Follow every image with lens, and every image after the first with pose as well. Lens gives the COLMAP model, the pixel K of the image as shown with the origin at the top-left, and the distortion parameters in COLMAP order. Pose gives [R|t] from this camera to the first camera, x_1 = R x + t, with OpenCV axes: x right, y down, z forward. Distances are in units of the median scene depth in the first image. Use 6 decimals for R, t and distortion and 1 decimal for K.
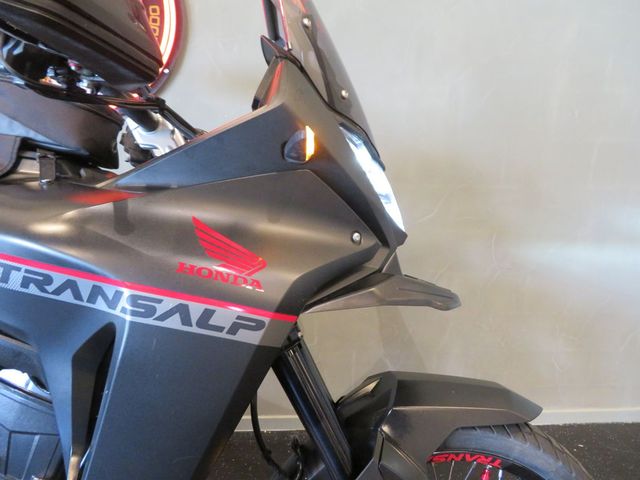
lens RADIAL K [[455.7, 0, 320.0], [0, 455.7, 240.0], [0, 0, 1]] dist [-0.004275, 0.000340]
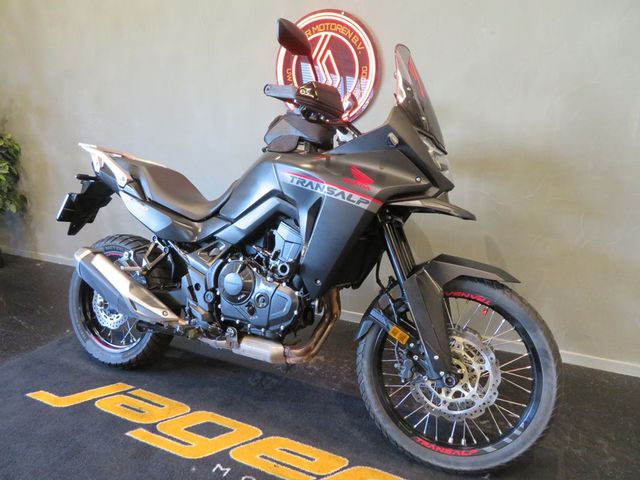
lens RADIAL K [[462.1, 0, 320.0], [0, 462.1, 240.0], [0, 0, 1]] dist [-0.005889, -0.001671]
pose [[0.887702, 0.106364, -0.447964, 0.925684], [-0.114411, 0.993391, 0.009148, 0.430756], [0.445976, 0.043131, 0.894005, -1.705873]]
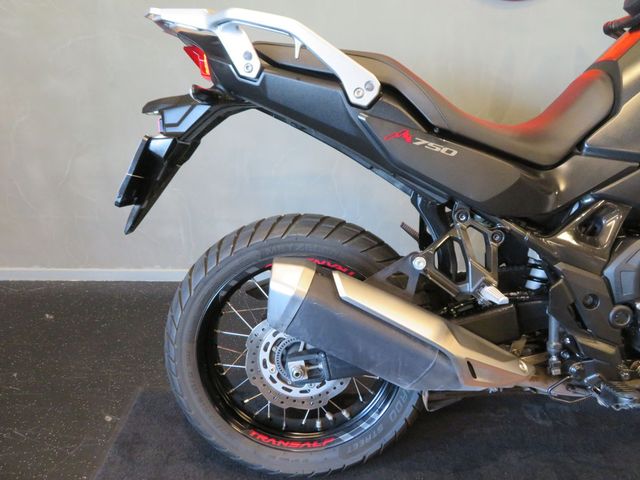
lens RADIAL K [[455.7, 0, 320.0], [0, 455.7, 240.0], [0, 0, 1]] dist [-0.004275, 0.000340]
pose [[0.998235, 0.004116, -0.059243, -2.410485], [0.004031, 0.990598, 0.136746, 0.458345], [0.059249, -0.136744, 0.988833, -0.665053]]
